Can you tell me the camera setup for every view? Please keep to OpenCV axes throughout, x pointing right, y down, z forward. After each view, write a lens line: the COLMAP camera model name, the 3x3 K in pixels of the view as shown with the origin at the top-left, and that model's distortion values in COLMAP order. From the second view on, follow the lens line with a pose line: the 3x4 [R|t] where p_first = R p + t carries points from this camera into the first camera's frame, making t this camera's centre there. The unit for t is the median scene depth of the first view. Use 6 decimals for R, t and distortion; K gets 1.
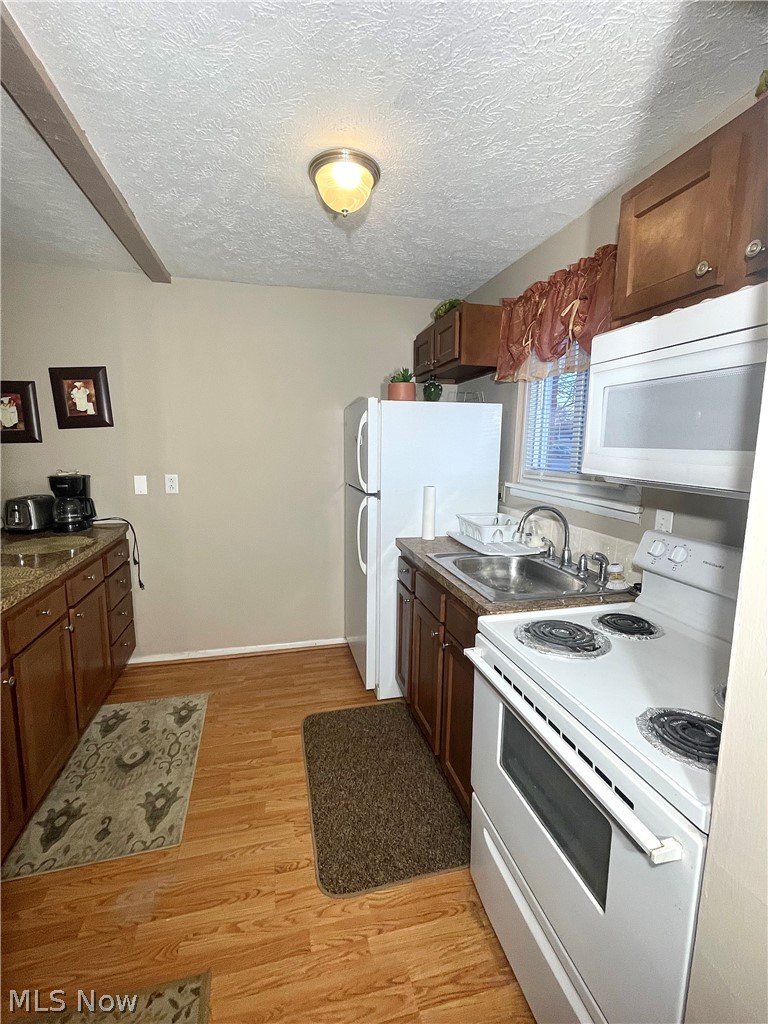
lens RADIAL K [[453.6, 0, 384.0], [0, 453.6, 512.0], [0, 0, 1]] dist [-0.001089, -0.000483]
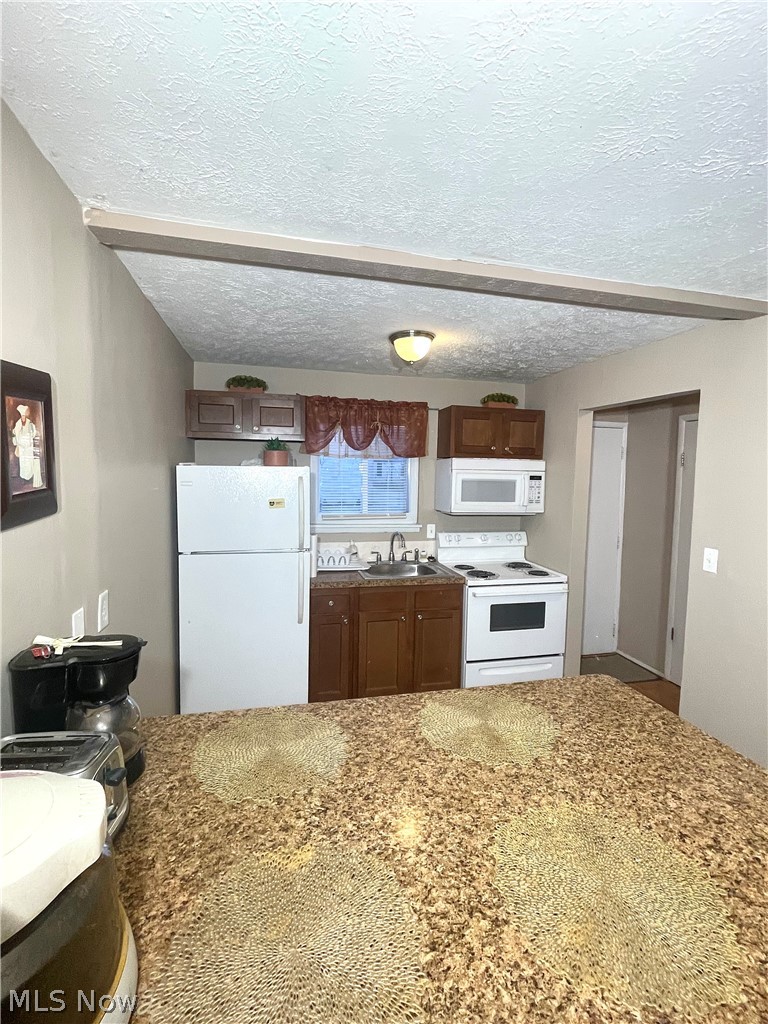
lens RADIAL K [[453.6, 0, 384.0], [0, 453.6, 512.0], [0, 0, 1]] dist [-0.001089, -0.000483]
pose [[0.022842, -0.092712, 0.995431, -1.053883], [0.132849, 0.987142, 0.088891, -0.191903], [-0.990873, 0.130211, 0.034865, 0.699305]]
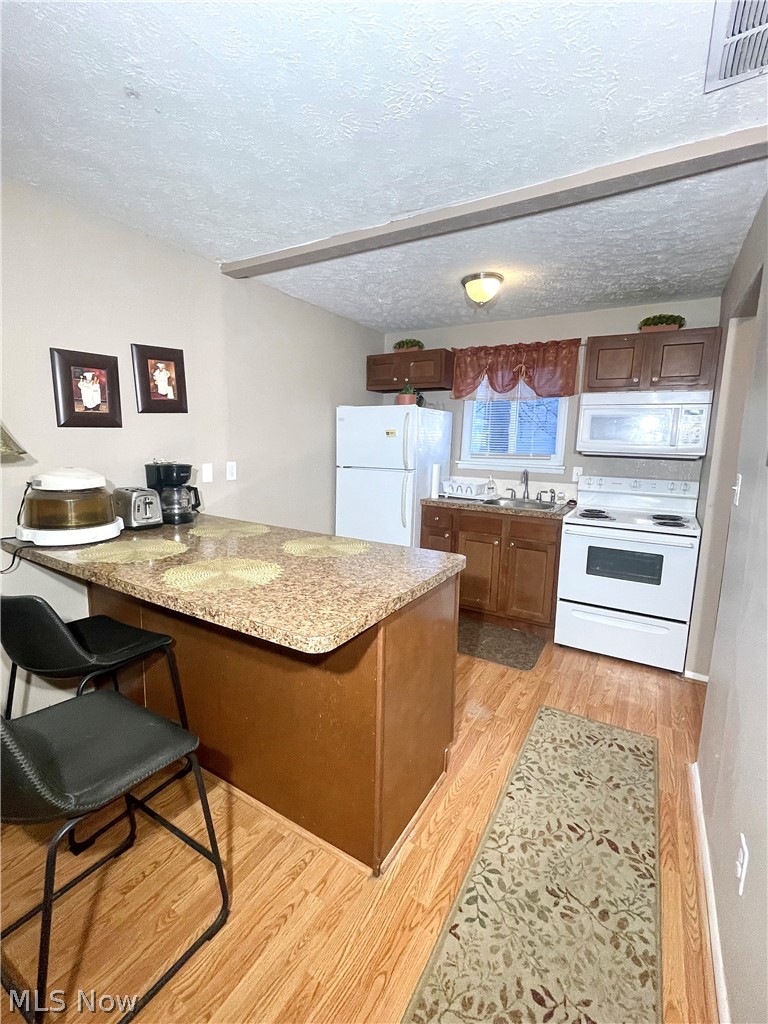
lens RADIAL K [[453.6, 0, 384.0], [0, 453.6, 512.0], [0, 0, 1]] dist [-0.001089, -0.000483]
pose [[0.707640, -0.100843, 0.699340, -1.031182], [0.088864, 0.994606, 0.053501, 0.007210], [-0.700963, 0.024286, 0.712784, 0.024805]]
